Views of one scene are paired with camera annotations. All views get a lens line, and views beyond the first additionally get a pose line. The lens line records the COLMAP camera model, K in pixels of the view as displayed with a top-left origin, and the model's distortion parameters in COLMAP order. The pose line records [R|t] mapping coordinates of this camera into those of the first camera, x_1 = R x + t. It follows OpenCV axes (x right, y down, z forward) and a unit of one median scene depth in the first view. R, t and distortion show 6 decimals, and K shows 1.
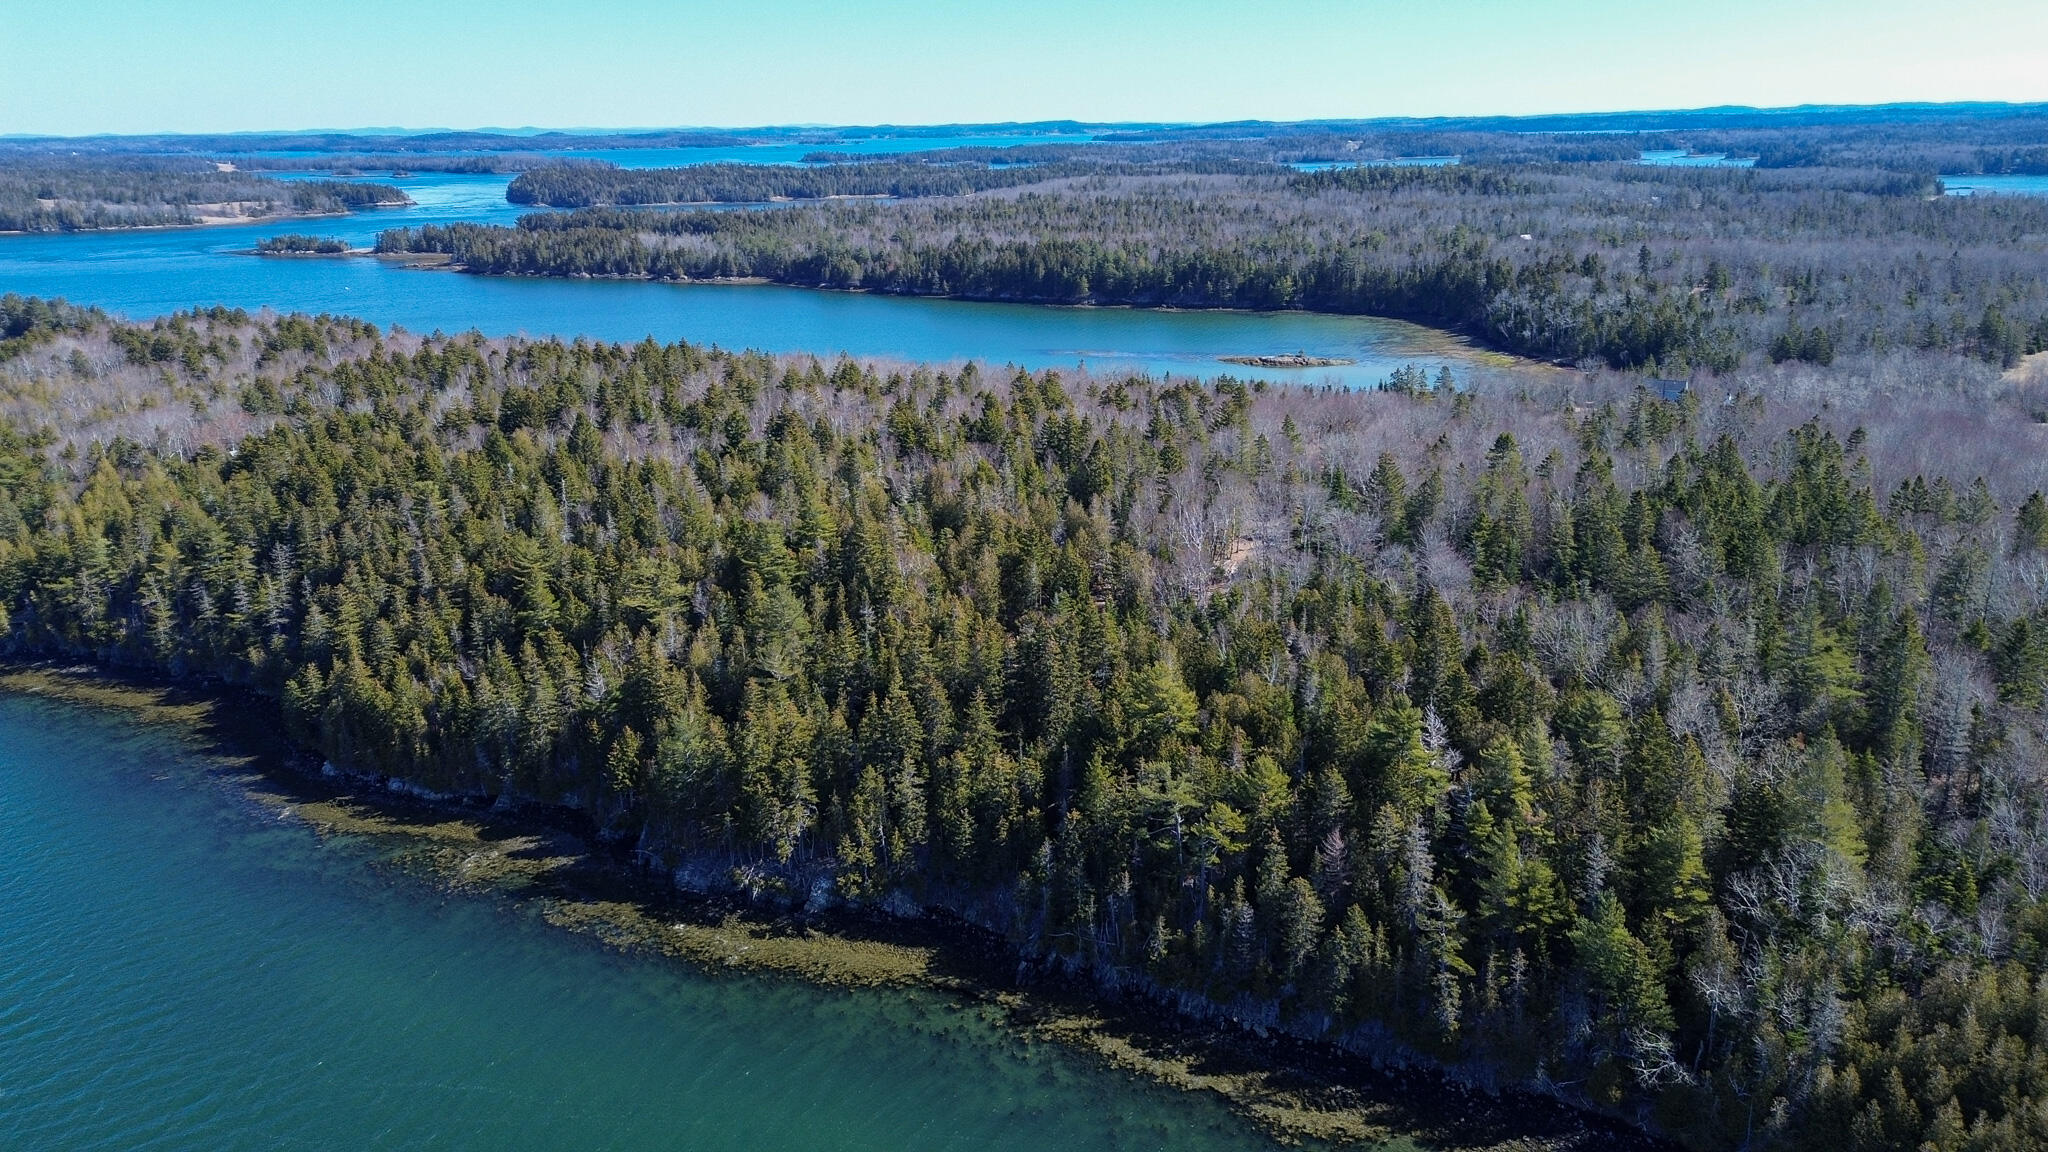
lens RADIAL K [[1437.6, 0, 1026.6], [0, 1437.6, 575.9], [0, 0, 1]] dist [0.070942, -0.072265]
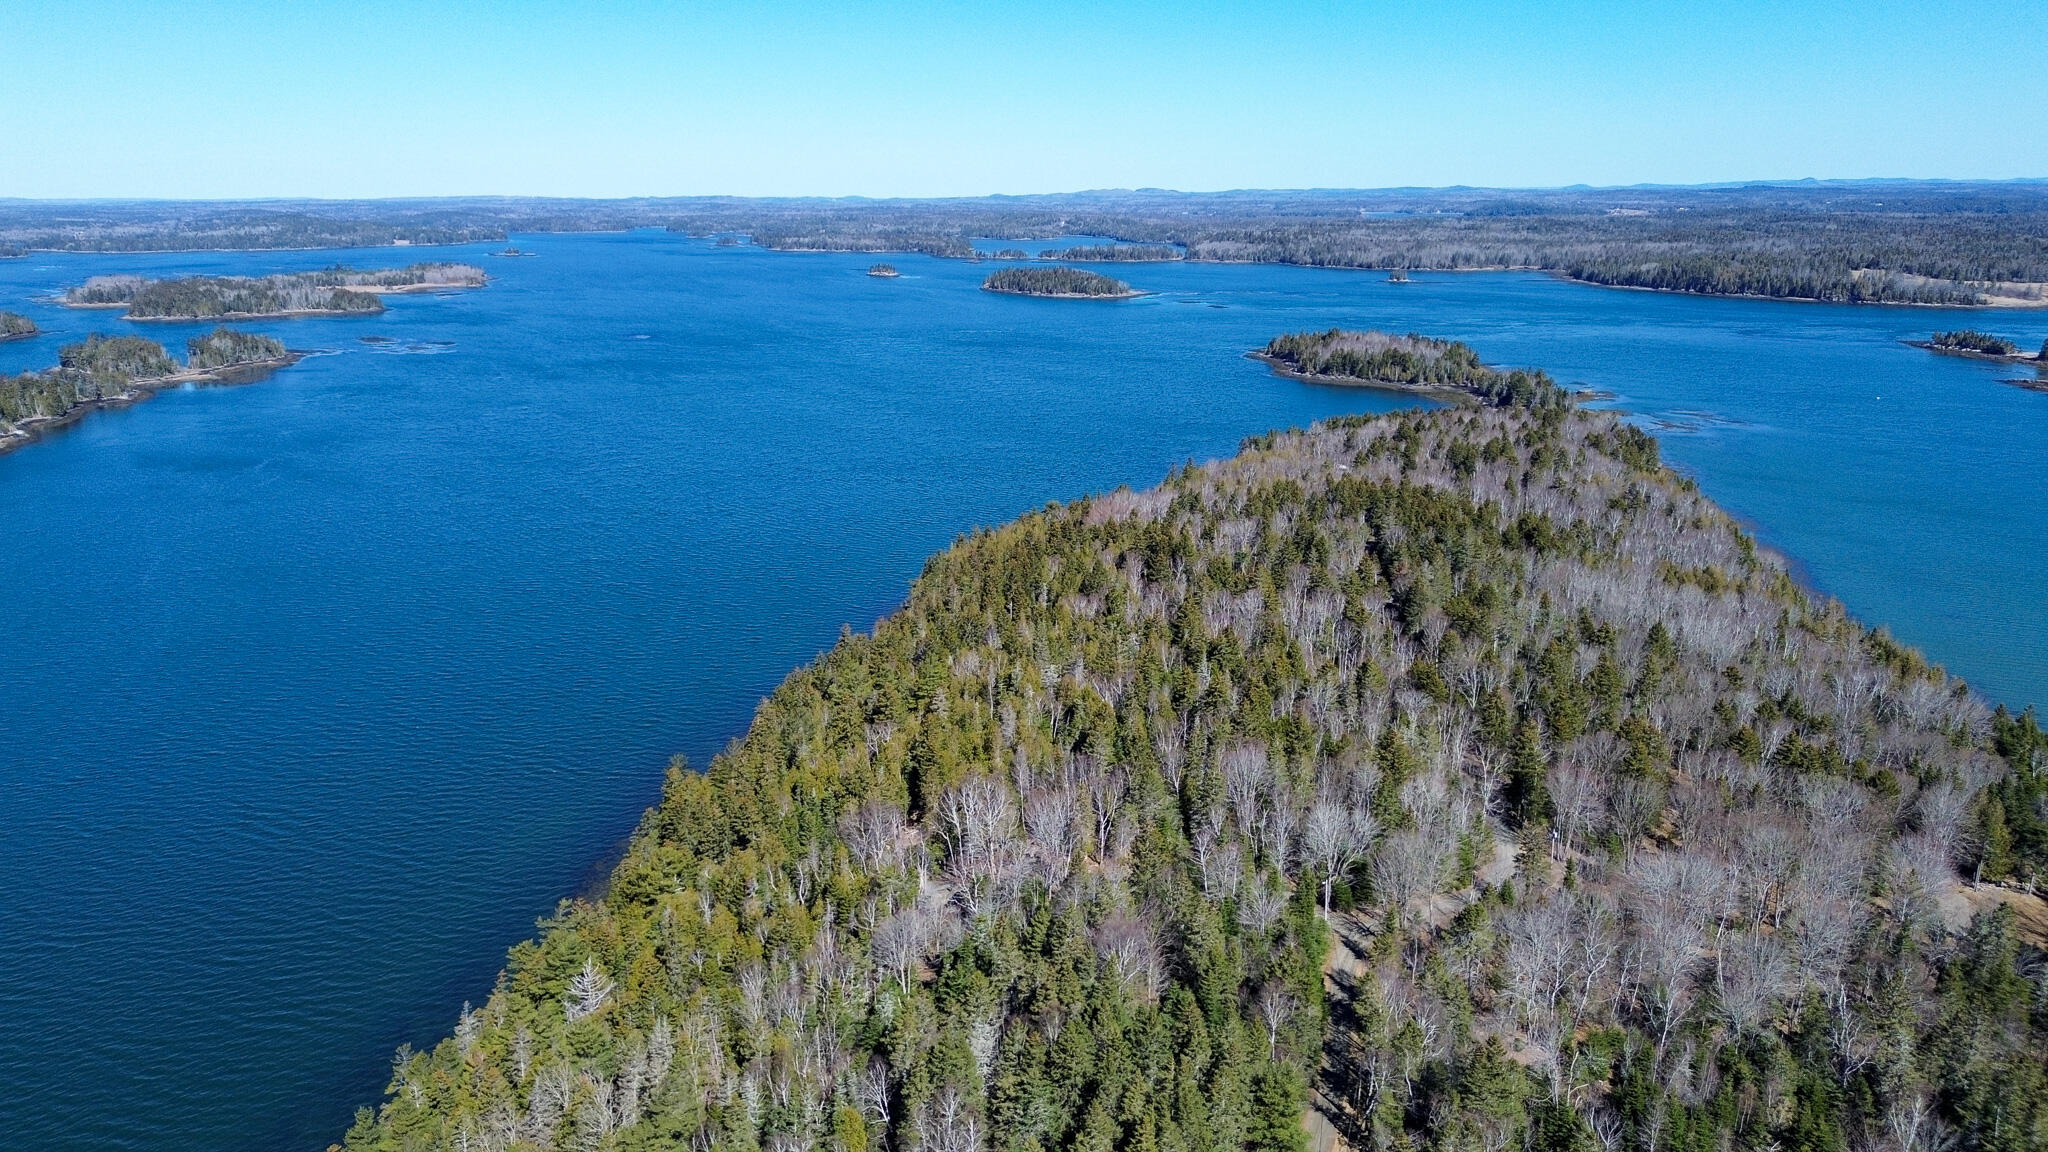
lens RADIAL K [[1414.5, 0, 1027.3], [0, 1414.5, 586.9], [0, 0, 1]] dist [0.075169, -0.065704]
pose [[0.342921, 0.262945, -0.901812, 0.806203], [-0.278840, 0.945247, 0.169579, -0.292844], [0.897025, 0.193309, 0.397464, 0.489578]]
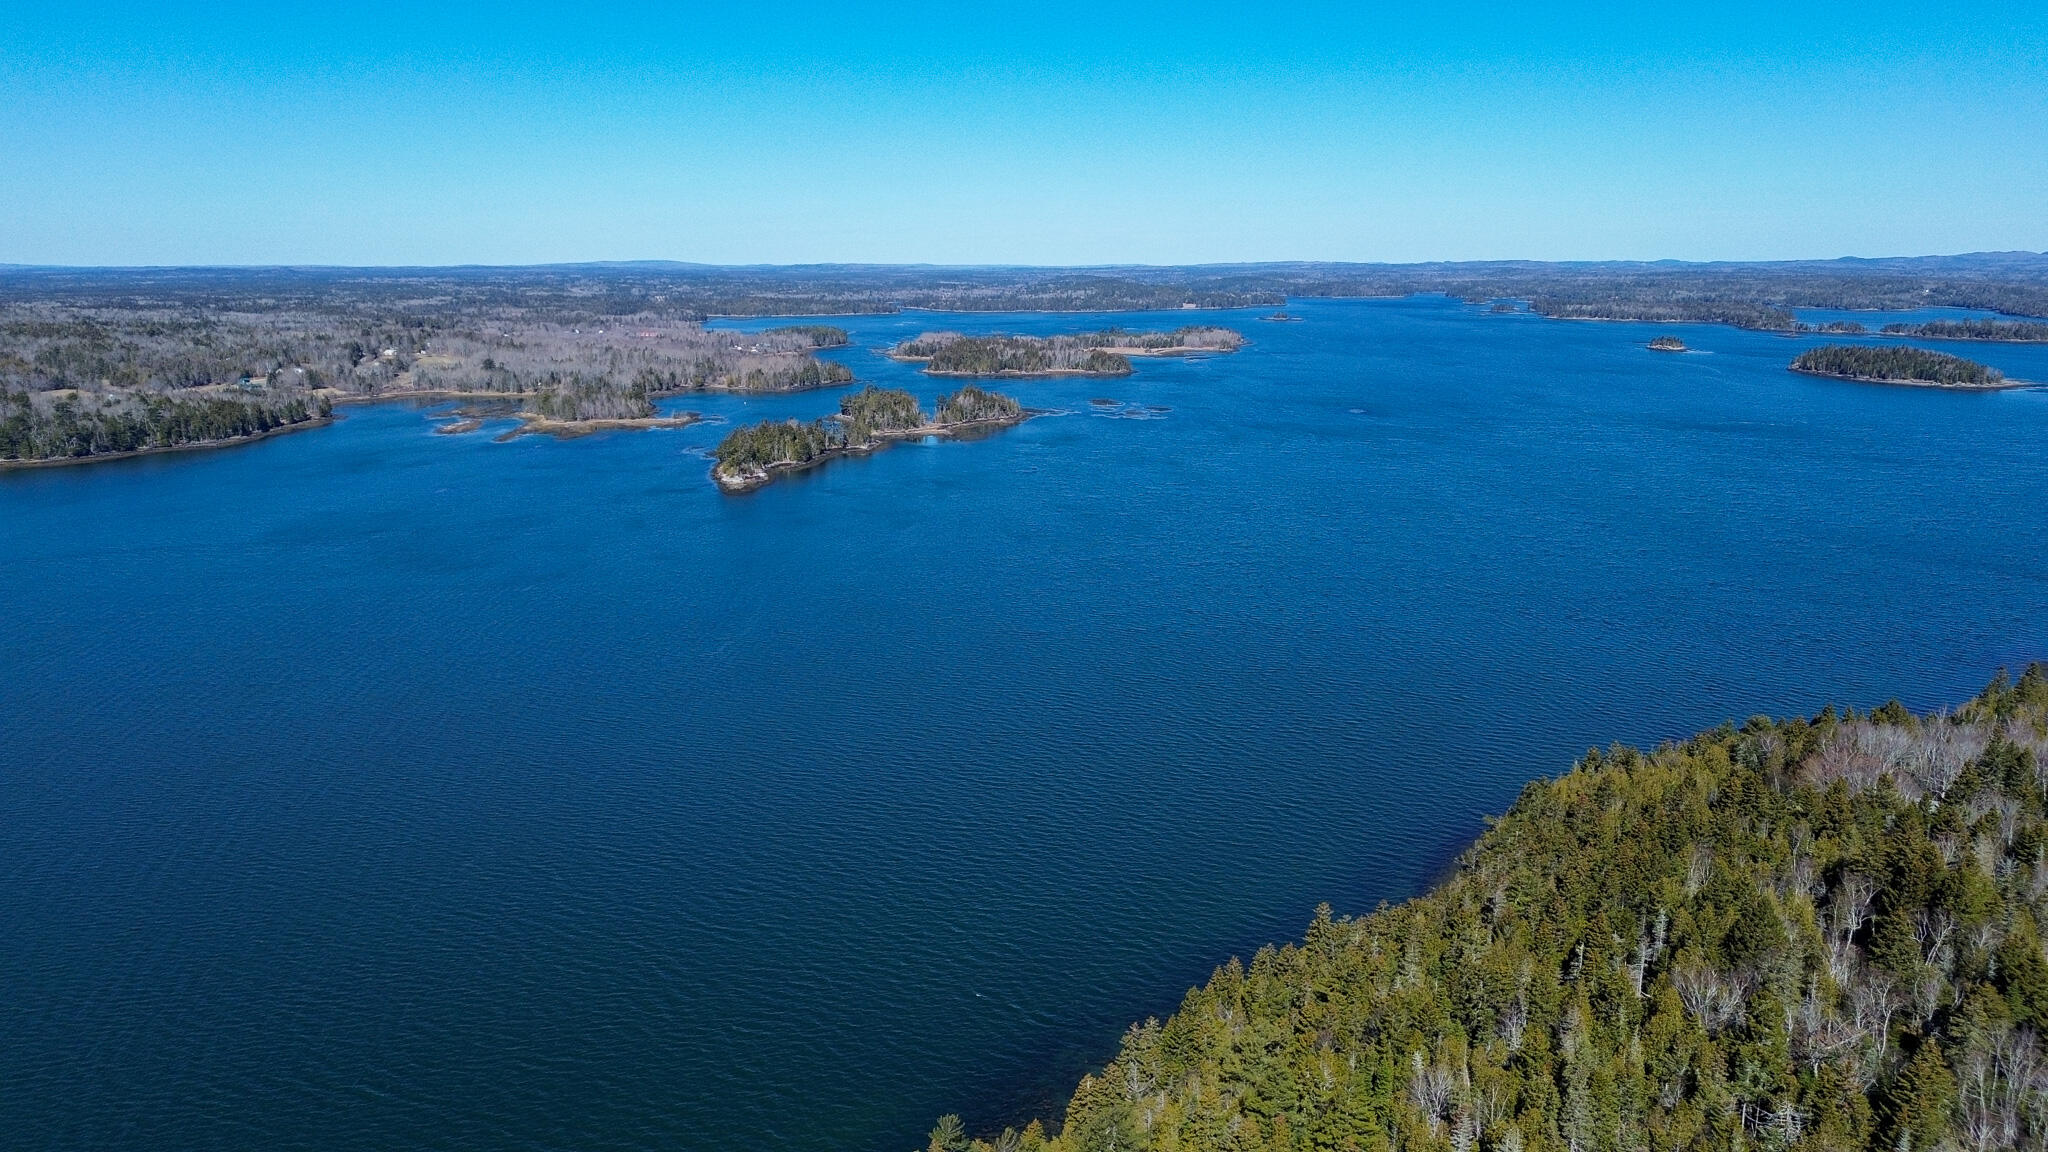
lens RADIAL K [[1425.8, 0, 1032.7], [0, 1425.8, 578.9], [0, 0, 1]] dist [0.067506, -0.065862]
pose [[-0.173231, 0.228786, -0.957939, 0.394877], [-0.290114, 0.917635, 0.271624, -0.364891], [0.941183, 0.324965, -0.092589, 0.719818]]
